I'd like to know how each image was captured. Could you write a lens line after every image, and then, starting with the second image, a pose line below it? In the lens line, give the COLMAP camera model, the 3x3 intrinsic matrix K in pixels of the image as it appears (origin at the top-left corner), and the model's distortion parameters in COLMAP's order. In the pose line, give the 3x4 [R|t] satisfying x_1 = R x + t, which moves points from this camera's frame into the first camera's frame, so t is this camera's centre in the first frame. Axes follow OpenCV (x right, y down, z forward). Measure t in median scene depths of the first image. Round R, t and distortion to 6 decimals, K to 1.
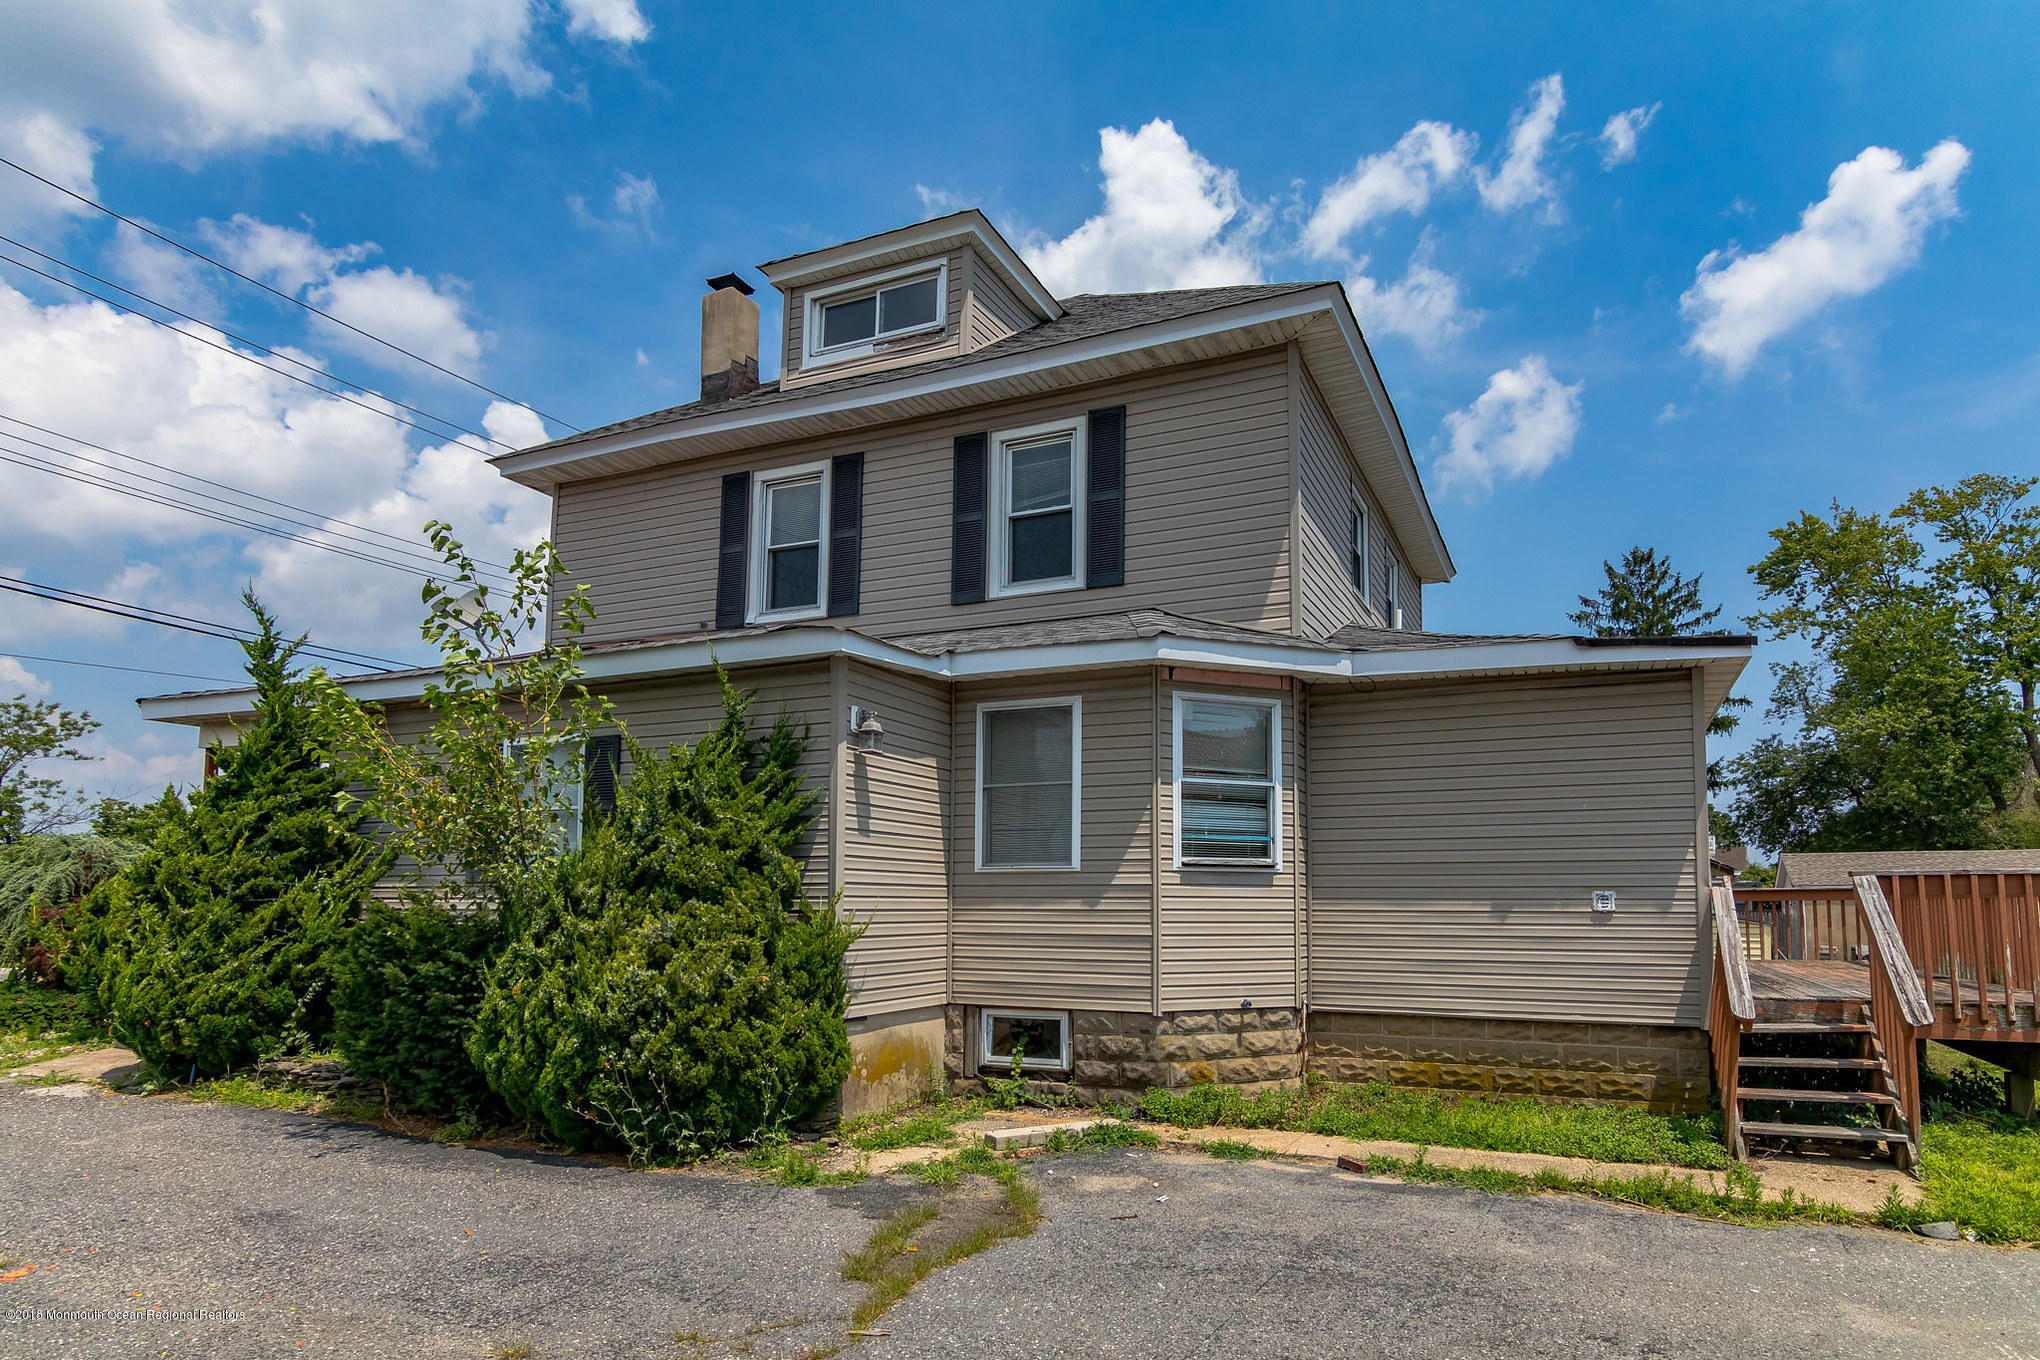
lens RADIAL K [[1127.3, 0, 1029.9], [0, 1127.3, 795.1], [0, 0, 1]] dist [0.000944, 0.000503]
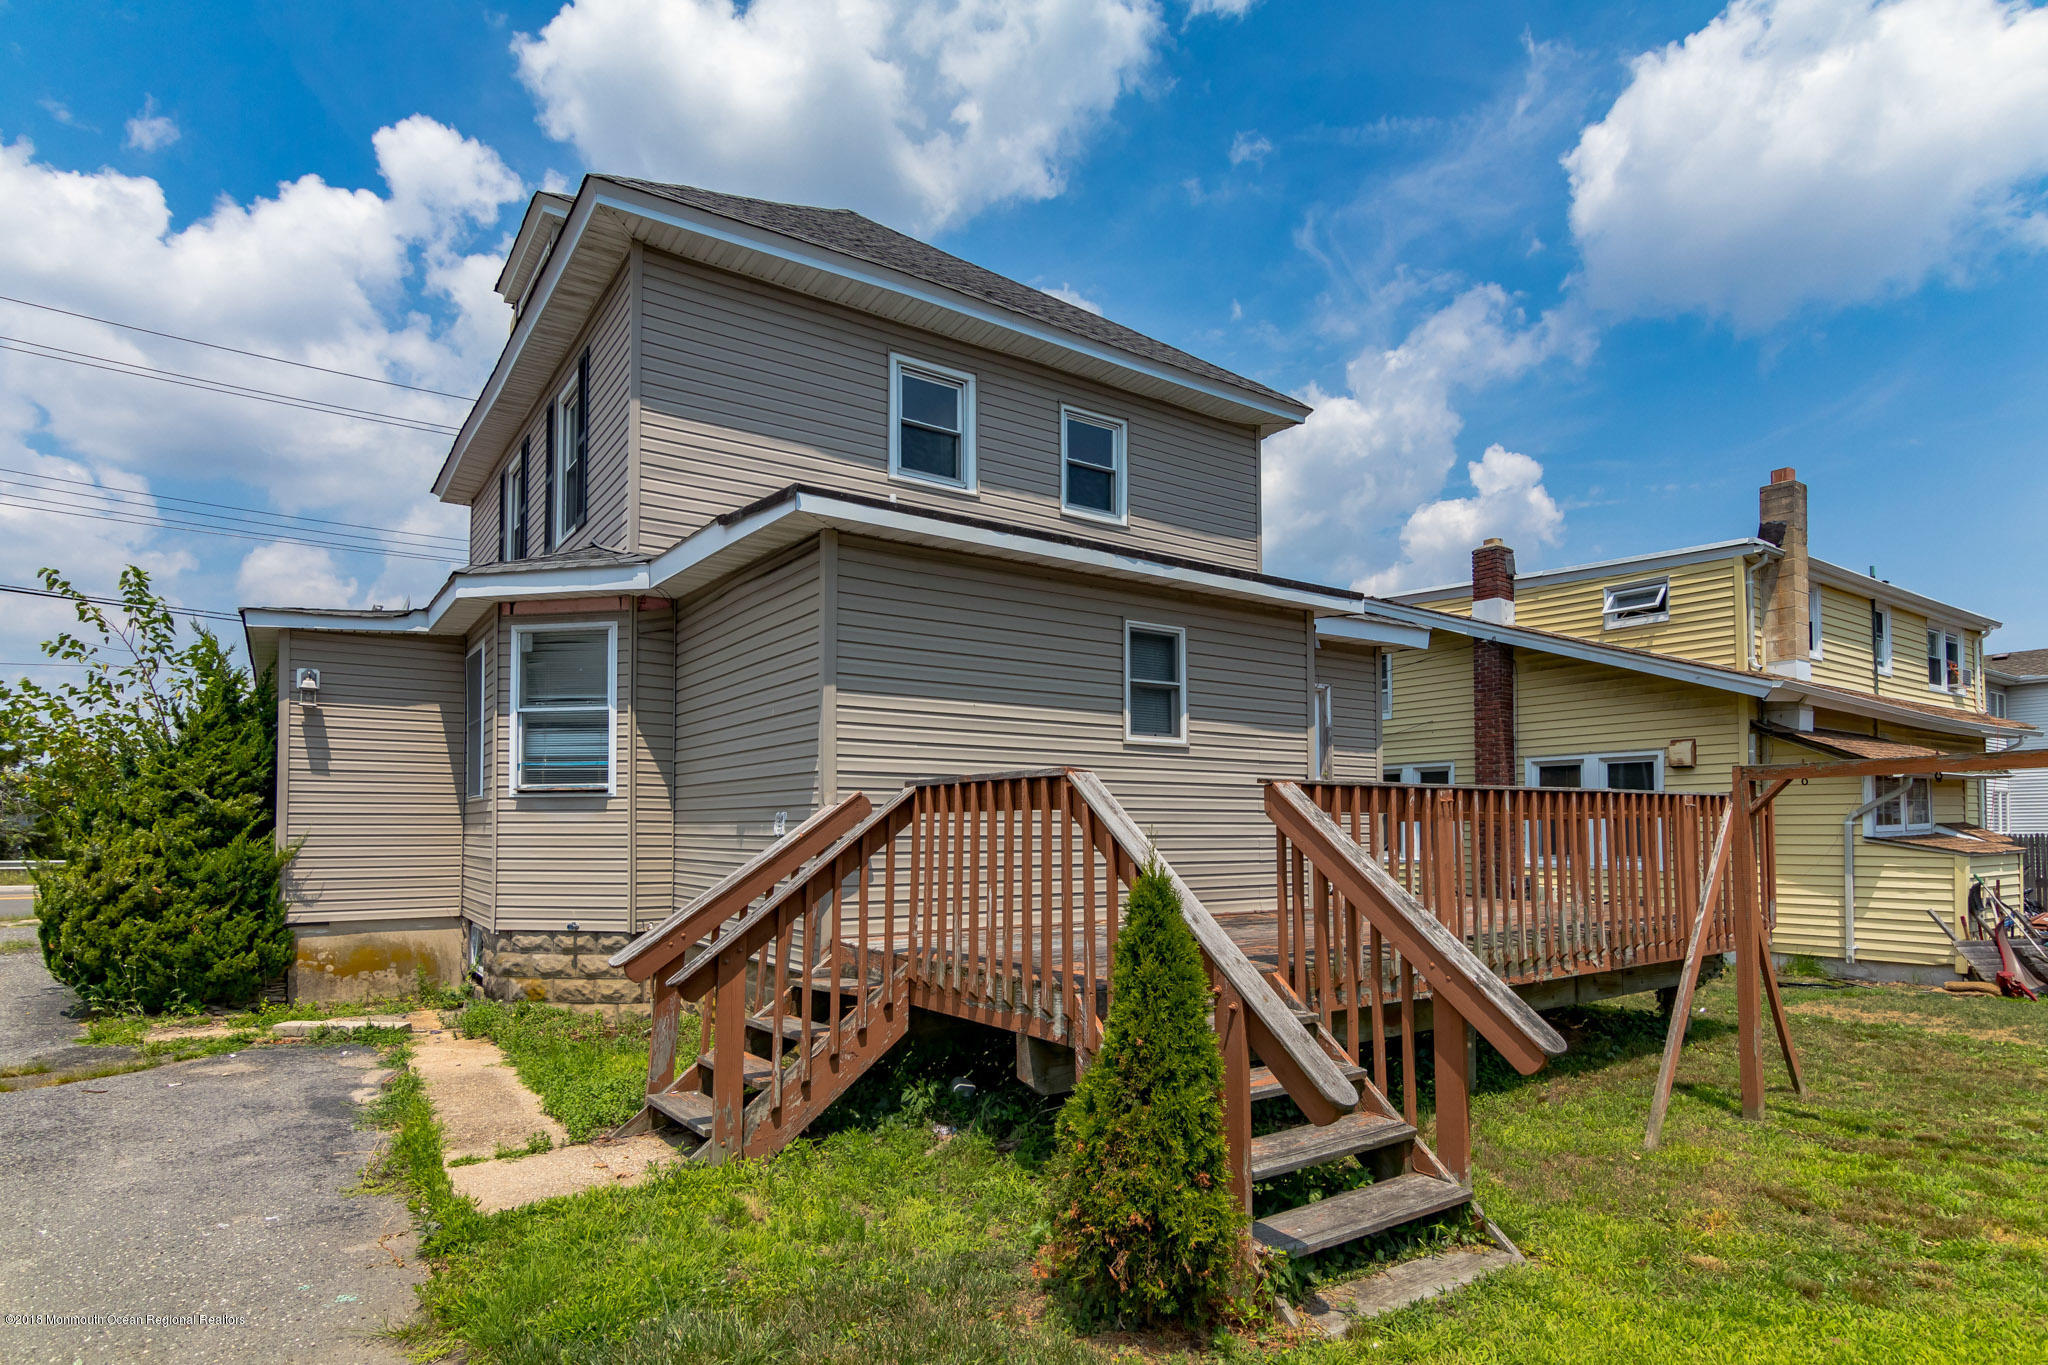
lens RADIAL K [[1094.4, 0, 996.5], [0, 1094.4, 769.9], [0, 0, 1]] dist [0.005796, 0.001554]
pose [[0.838019, -0.033769, -0.544595, 1.054077], [0.056654, 0.998074, 0.025290, 0.040926], [0.542692, -0.052047, 0.838318, 0.386812]]
